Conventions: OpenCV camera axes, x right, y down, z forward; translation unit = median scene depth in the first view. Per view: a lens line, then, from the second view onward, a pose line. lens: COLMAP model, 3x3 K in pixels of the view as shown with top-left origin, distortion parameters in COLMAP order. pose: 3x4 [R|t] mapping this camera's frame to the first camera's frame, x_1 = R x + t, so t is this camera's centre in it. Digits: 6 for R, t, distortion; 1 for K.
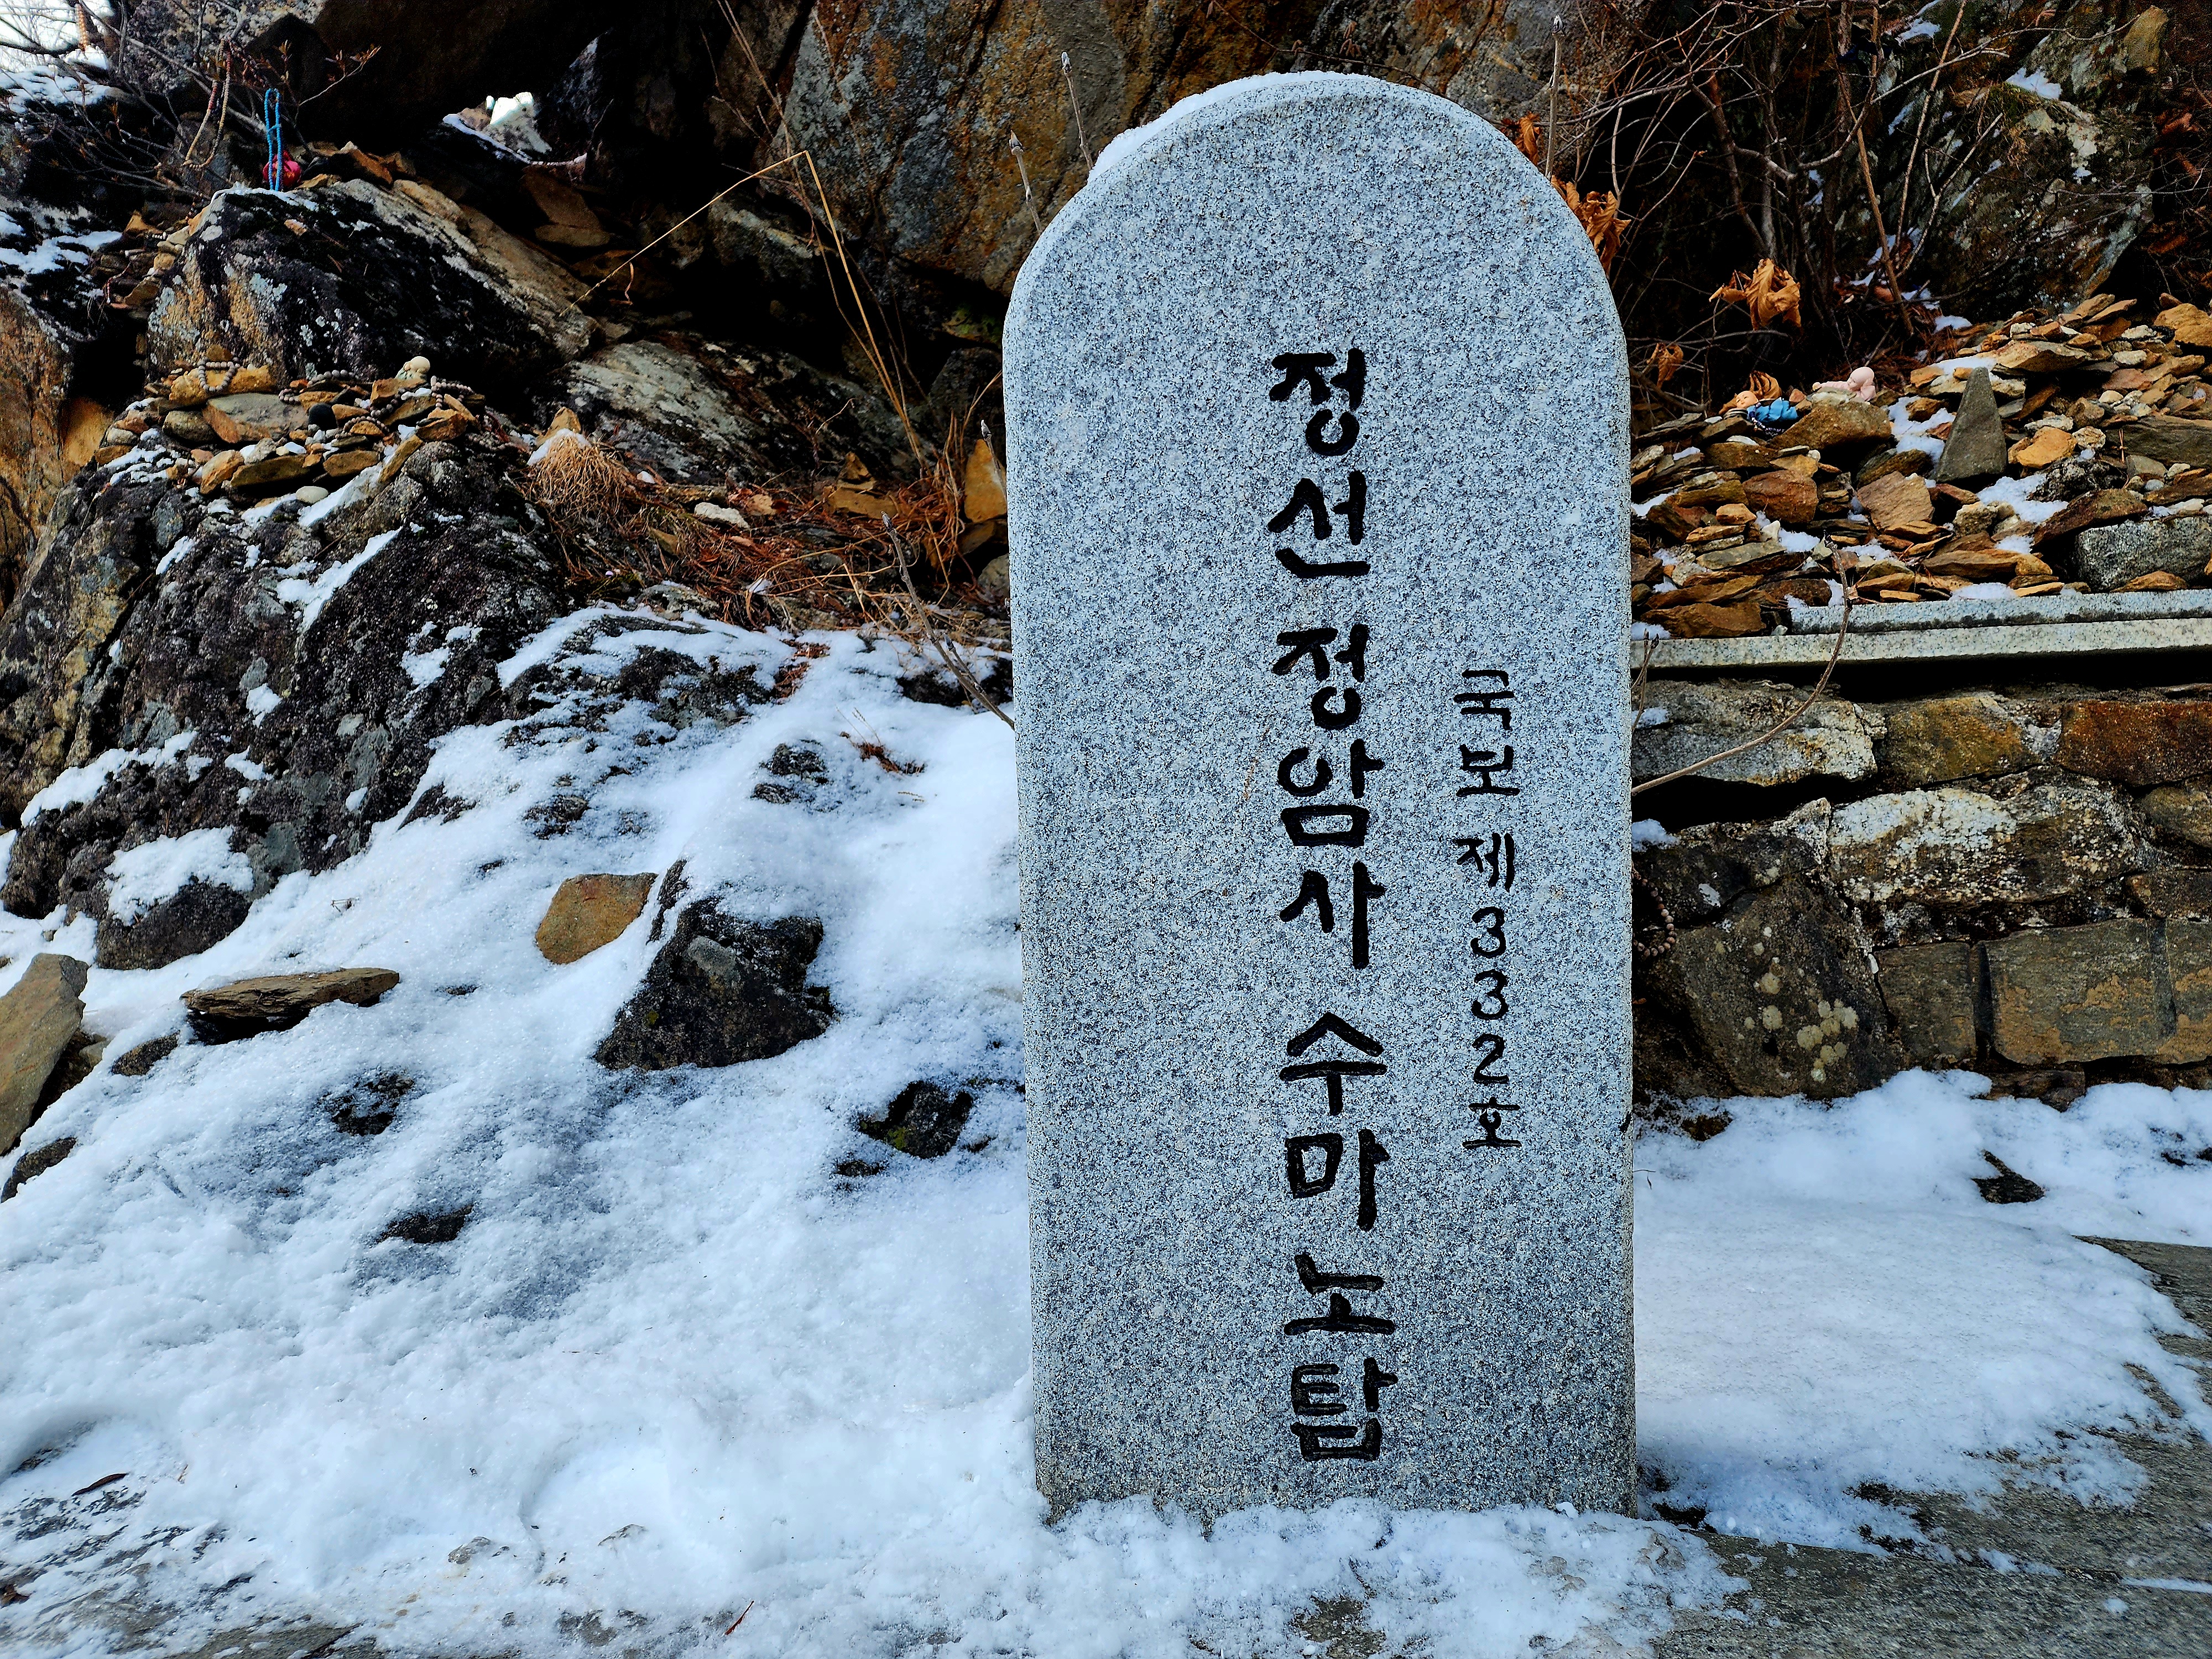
lens RADIAL K [[1488.7, 0, 1106.5], [0, 1488.7, 823.8], [0, 0, 1]] dist [0.077918, -0.075004]
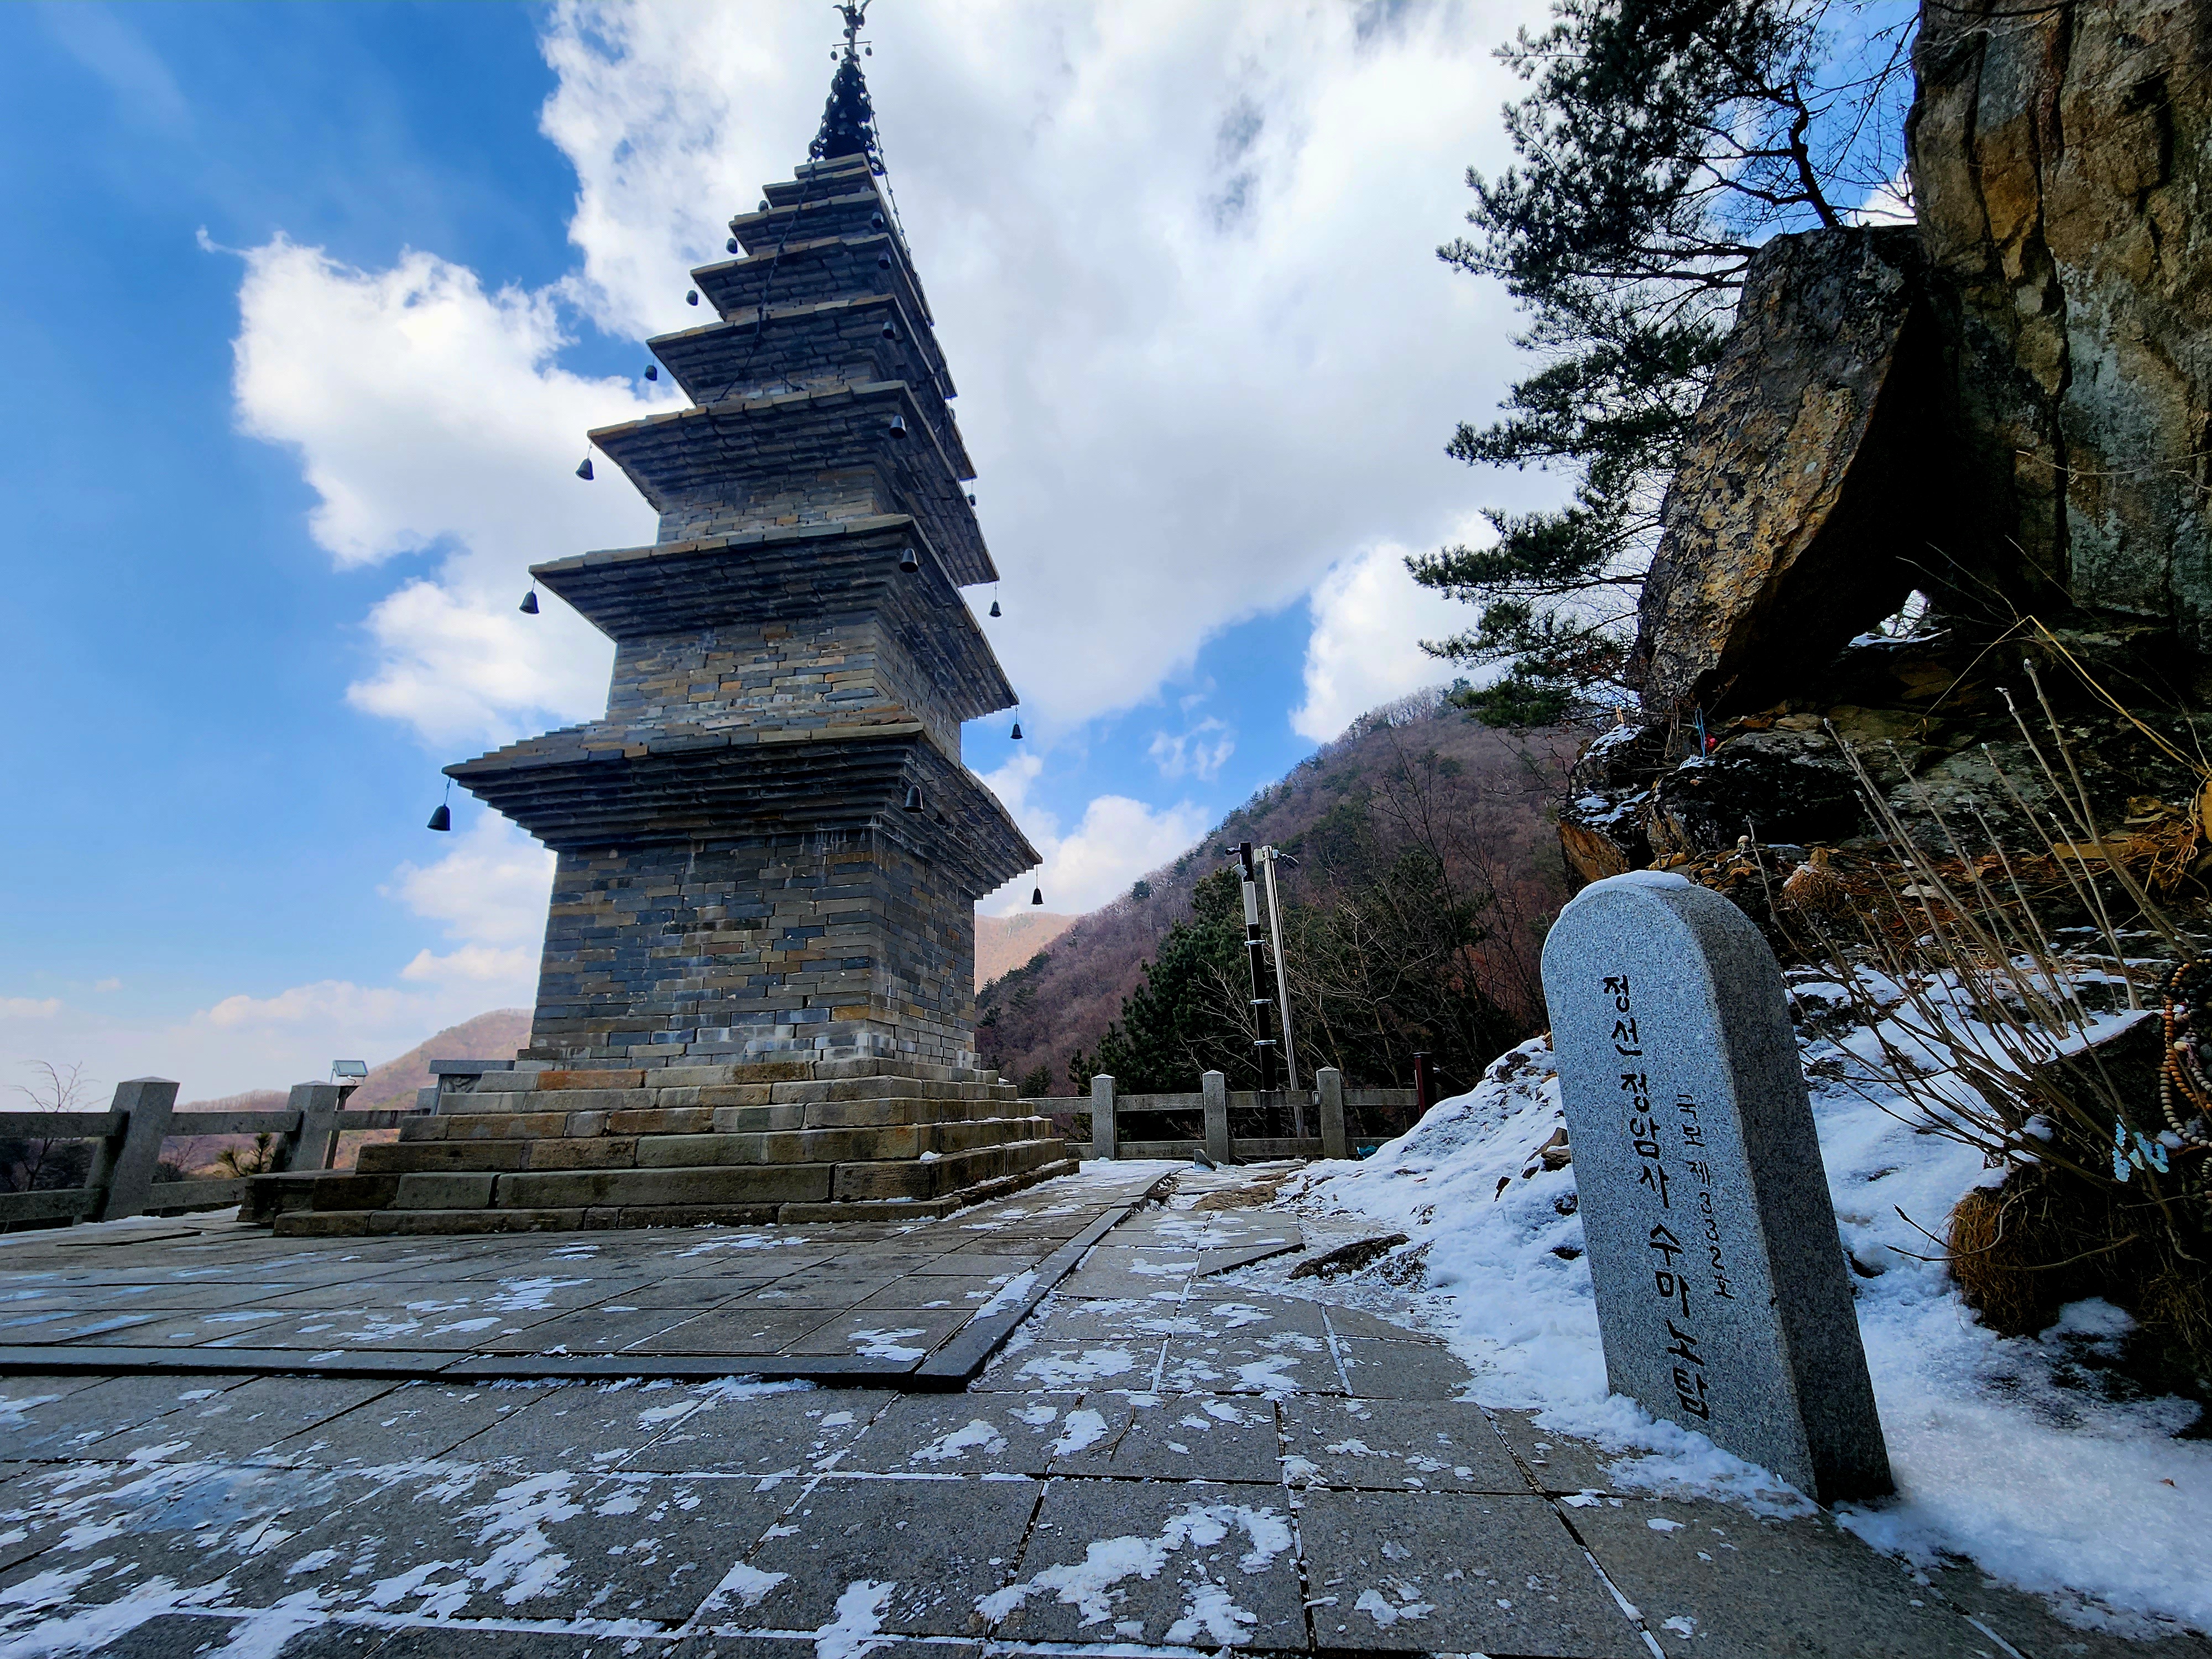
lens RADIAL K [[898.1, 0, 1106.0], [0, 898.1, 829.5], [0, 0, 1]] dist [0.000611, -0.000020]
pose [[0.238498, -0.198429, -0.950655, 1.546542], [0.002554, 0.979028, -0.203710, -0.232165], [0.971140, 0.046156, 0.234003, -0.352880]]
